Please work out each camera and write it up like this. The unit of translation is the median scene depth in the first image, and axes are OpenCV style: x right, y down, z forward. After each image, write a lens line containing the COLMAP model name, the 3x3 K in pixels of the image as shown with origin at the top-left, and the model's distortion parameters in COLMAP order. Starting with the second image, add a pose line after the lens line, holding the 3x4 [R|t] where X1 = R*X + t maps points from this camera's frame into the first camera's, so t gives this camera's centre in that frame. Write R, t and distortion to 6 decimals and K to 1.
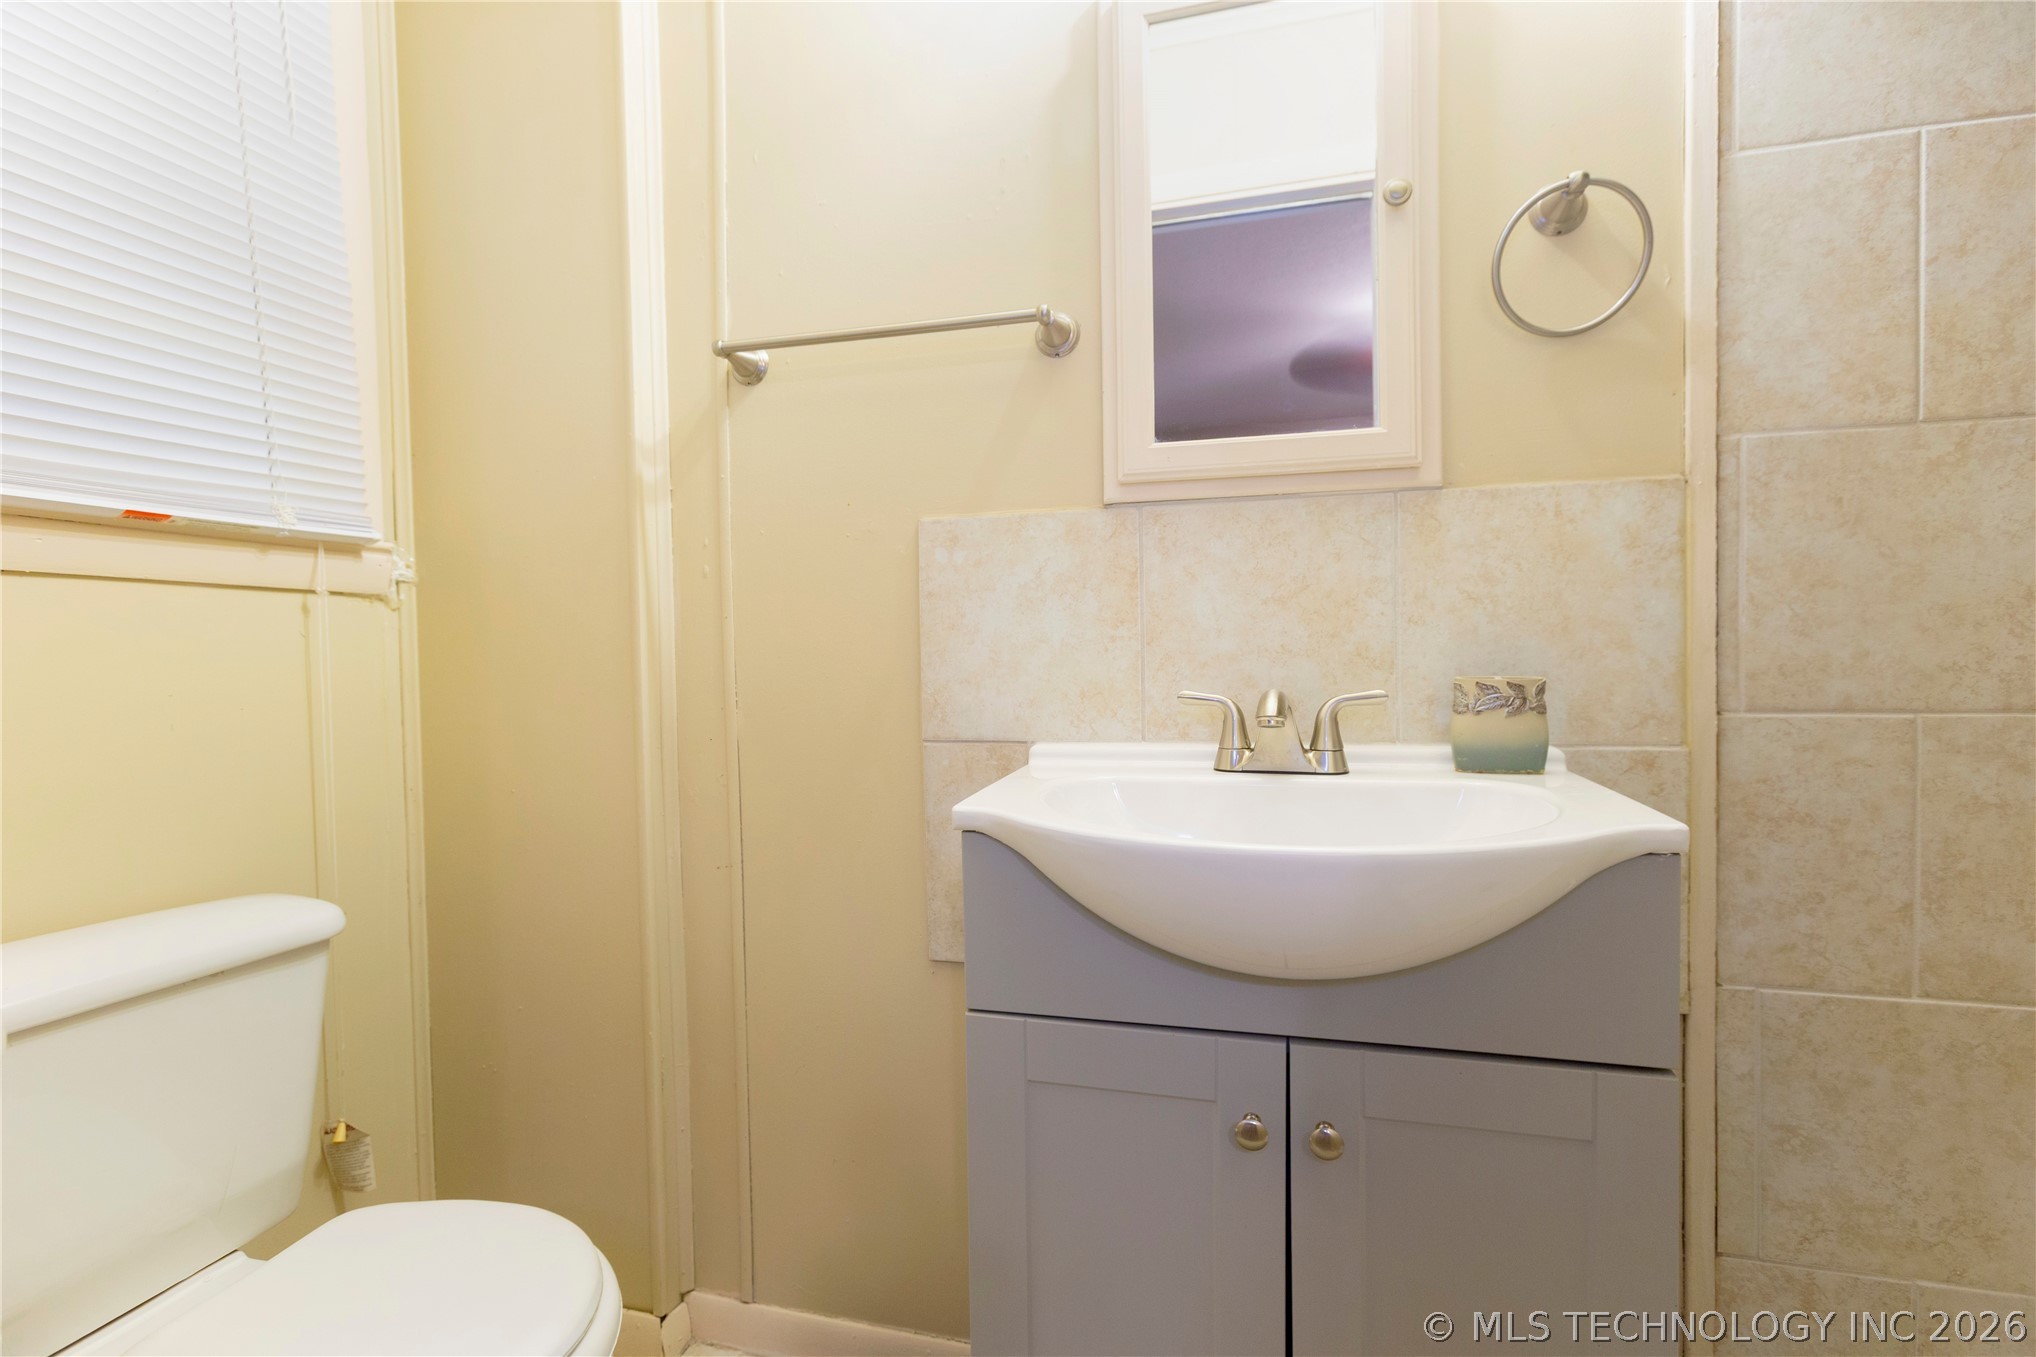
lens RADIAL K [[907.6, 0, 1022.8], [0, 907.6, 679.1], [0, 0, 1]] dist [-0.021352, 0.015021]
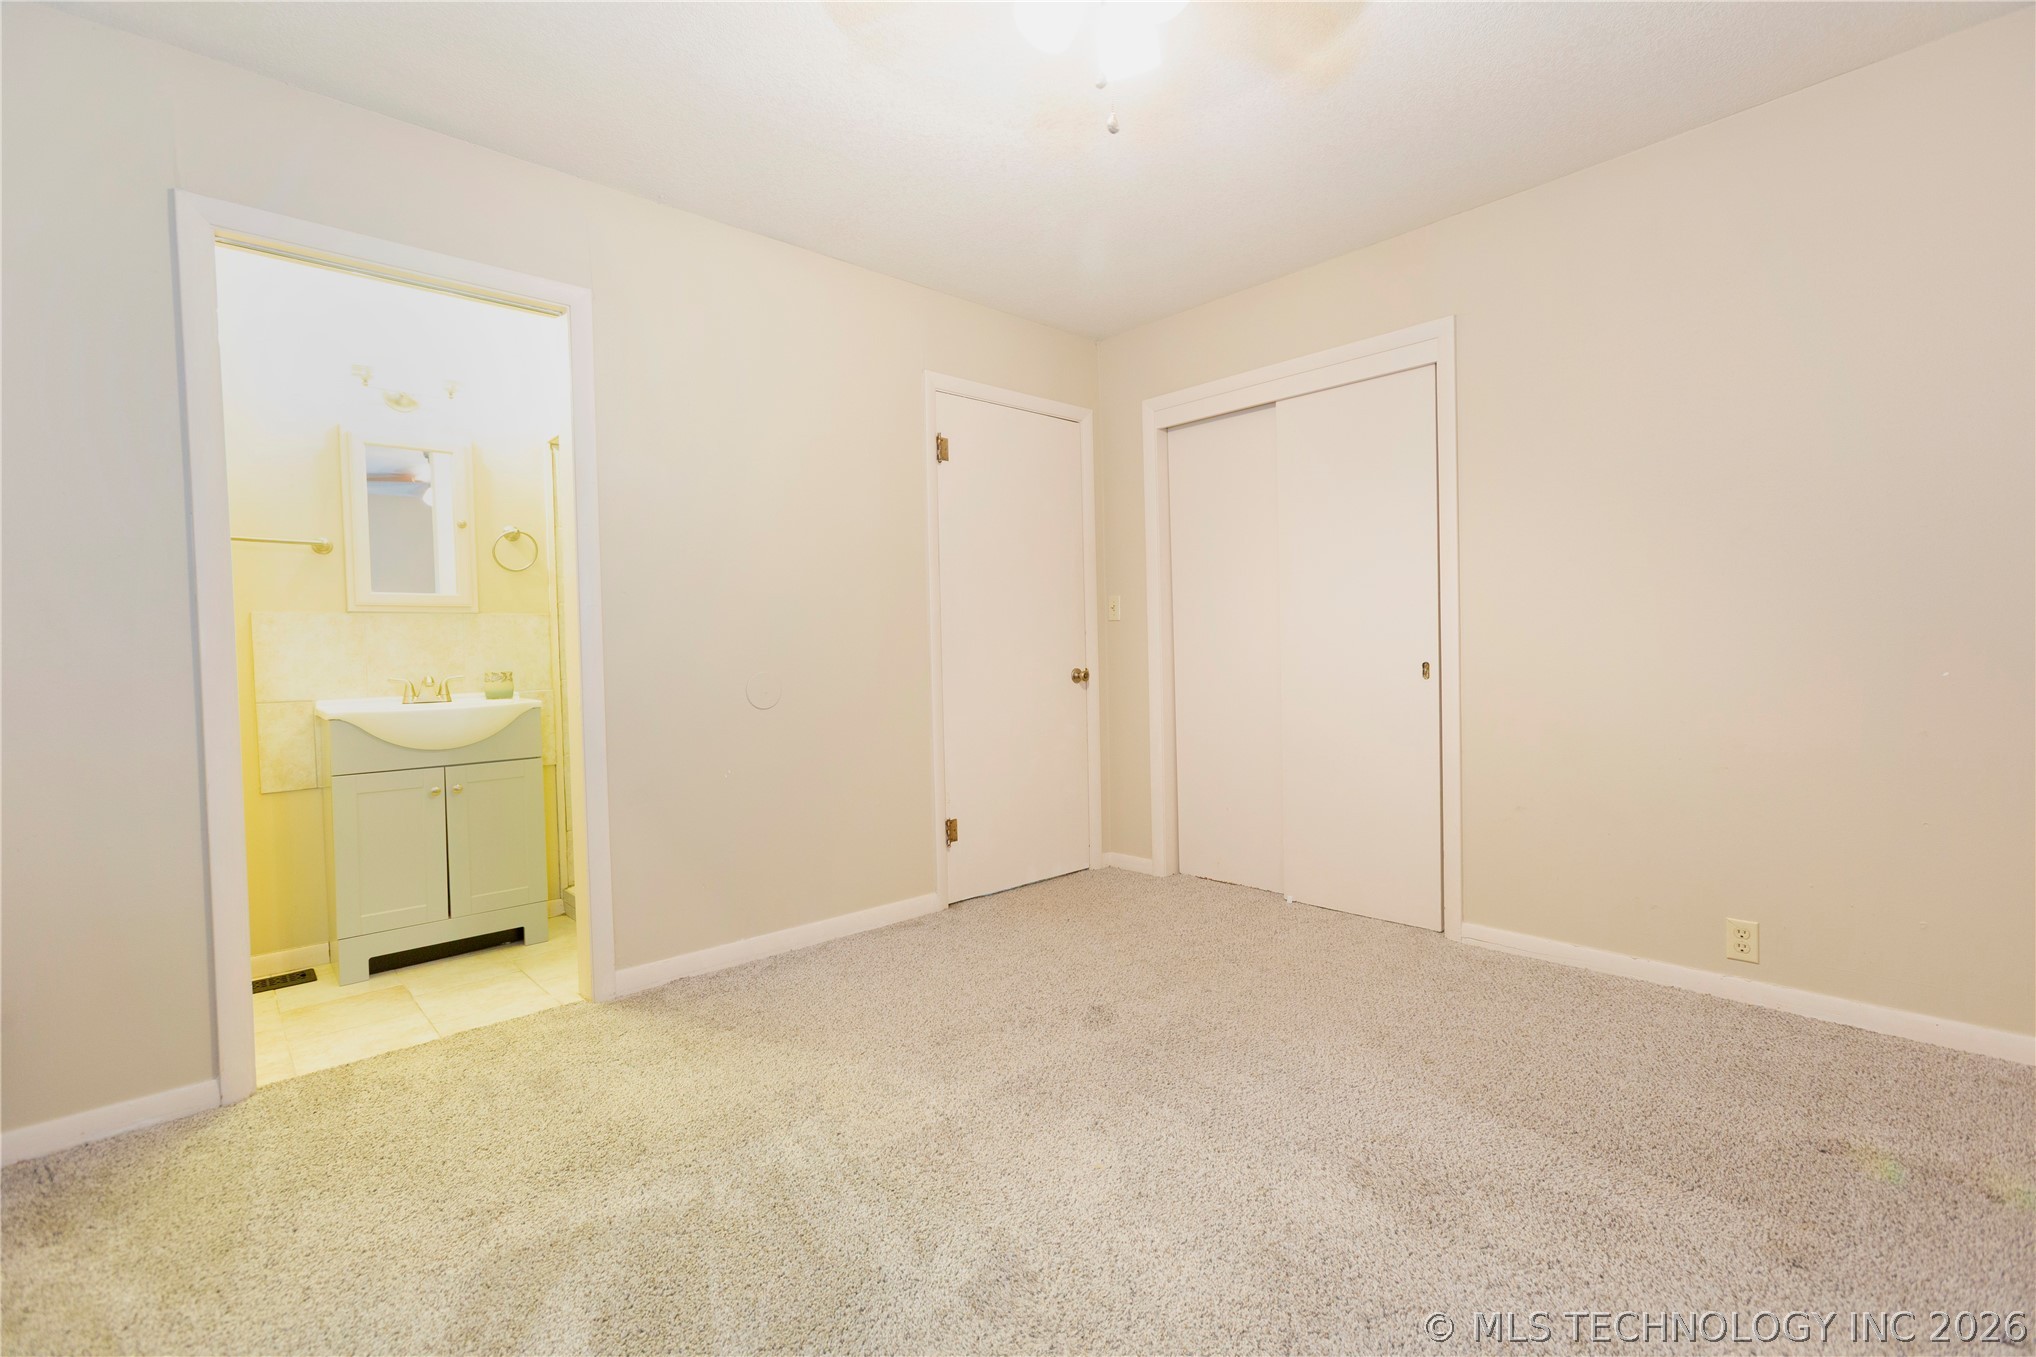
lens RADIAL K [[896.9, 0, 1014.9], [0, 896.9, 671.1], [0, 0, 1]] dist [-0.000751, 0.014015]
pose [[0.543069, -0.019822, 0.839454, -1.248254], [0.041766, 0.999122, -0.003427, 0.090212], [-0.838649, 0.036922, 0.543420, -2.452257]]
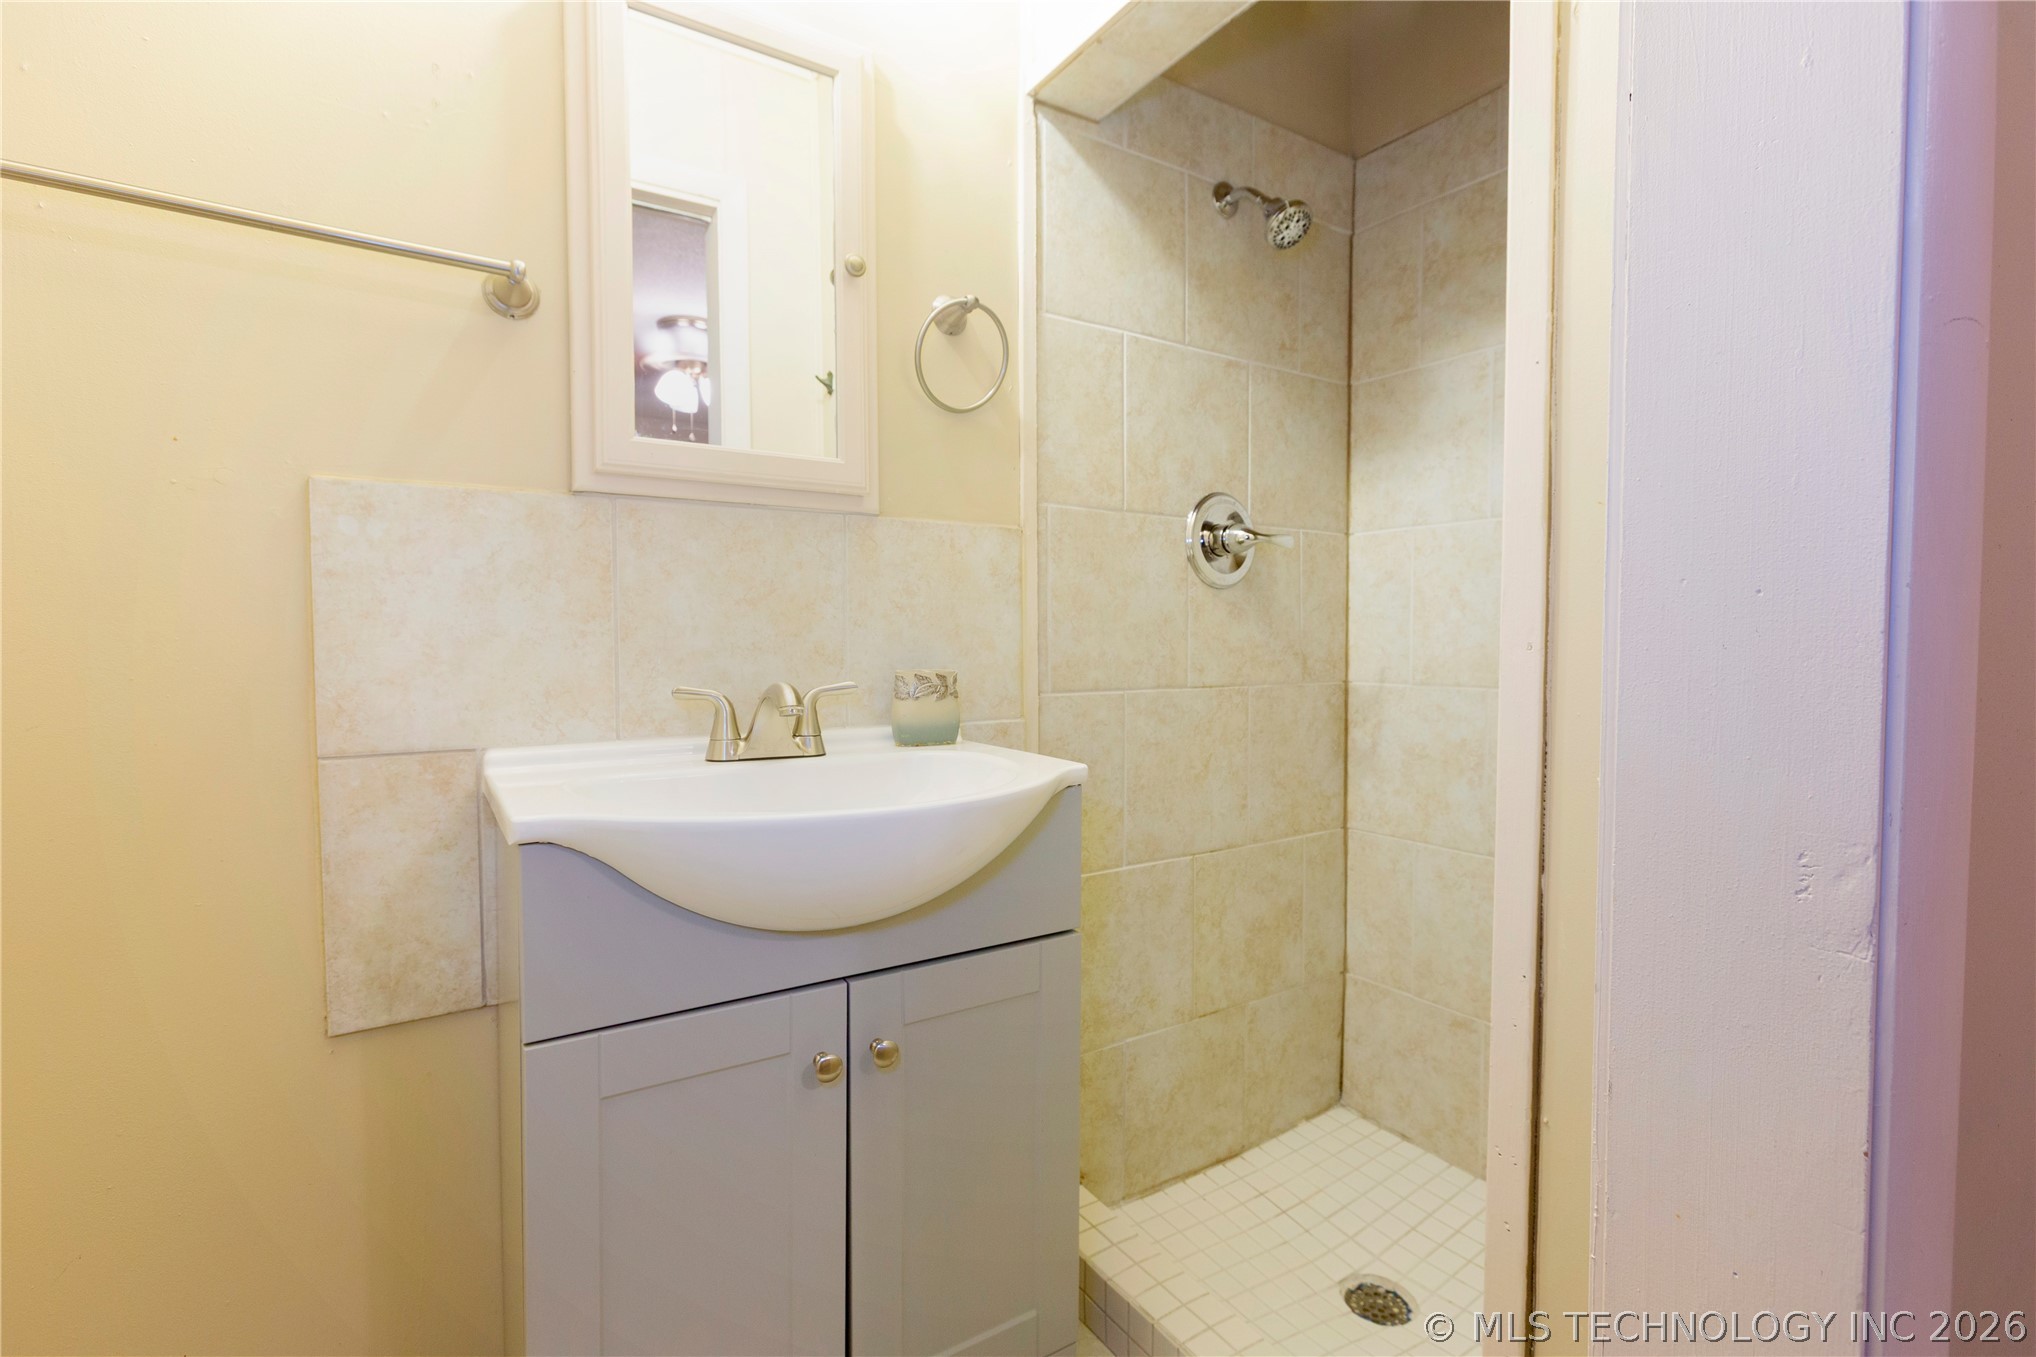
lens RADIAL K [[907.6, 0, 1022.8], [0, 907.6, 679.1], [0, 0, 1]] dist [-0.021352, 0.015021]
pose [[0.680799, -0.014457, 0.732328, -0.316288], [0.015974, 0.999860, 0.004889, 0.006244], [-0.732296, 0.008370, 0.680935, 0.025130]]
